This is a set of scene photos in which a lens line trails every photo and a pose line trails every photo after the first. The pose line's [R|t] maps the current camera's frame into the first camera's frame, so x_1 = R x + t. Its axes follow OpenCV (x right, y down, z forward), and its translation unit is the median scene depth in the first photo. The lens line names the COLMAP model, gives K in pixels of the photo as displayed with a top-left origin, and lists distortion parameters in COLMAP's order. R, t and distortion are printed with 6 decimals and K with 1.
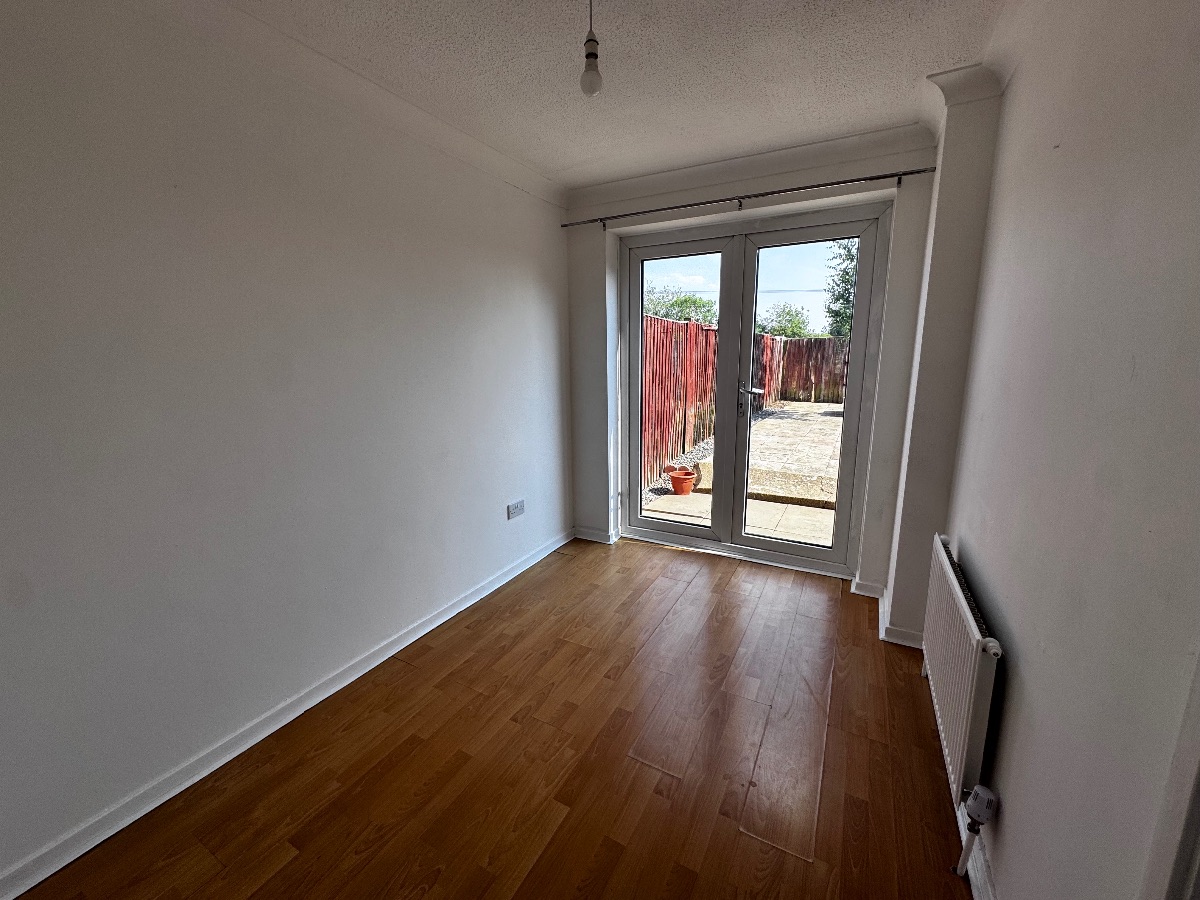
lens RADIAL K [[478.4, 0, 597.0], [0, 478.4, 446.2], [0, 0, 1]] dist [-0.000572, 0.000369]
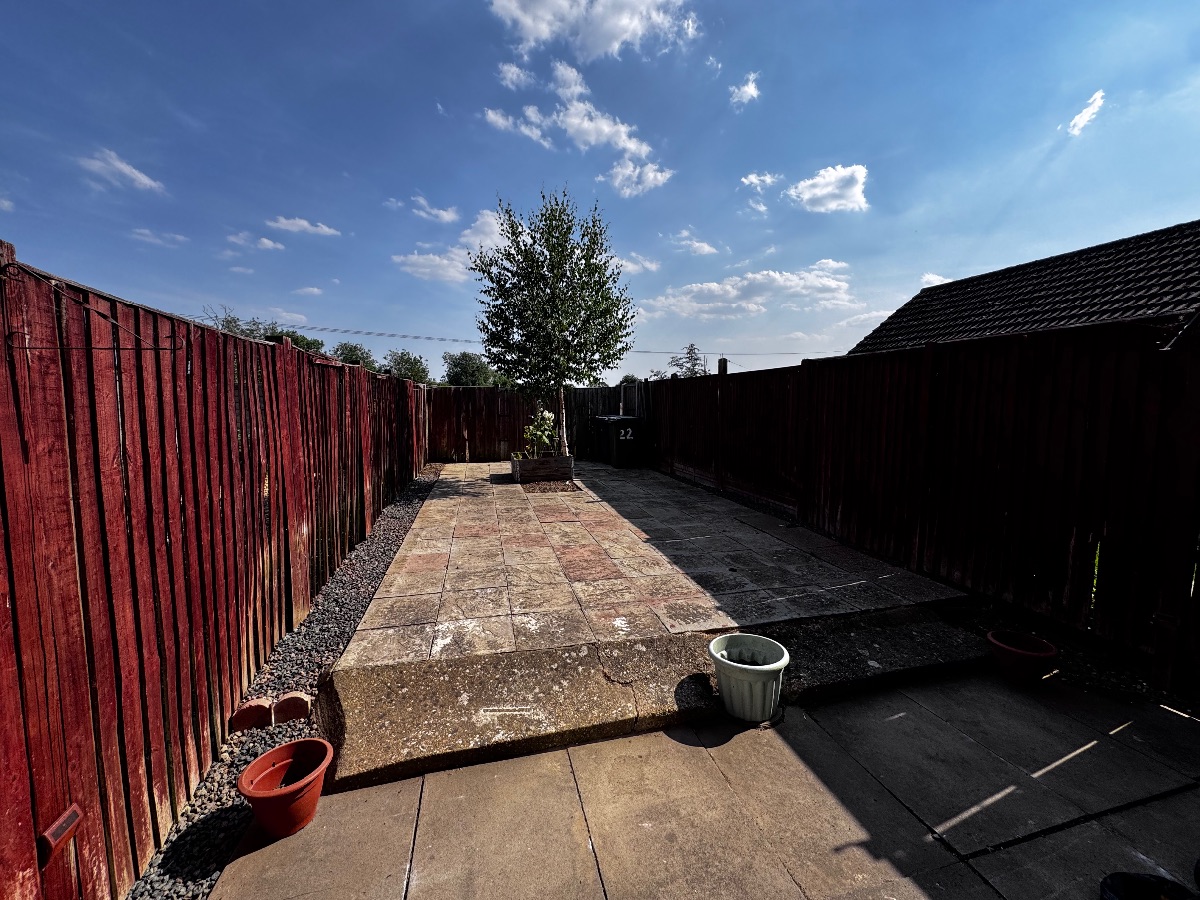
lens RADIAL K [[478.4, 0, 597.0], [0, 478.4, 446.2], [0, 0, 1]] dist [-0.000572, 0.000369]
pose [[0.732012, -0.053454, 0.679192, 0.055726], [0.118990, 0.991626, -0.050201, -0.057625], [-0.670821, 0.117565, 0.732242, 0.264345]]
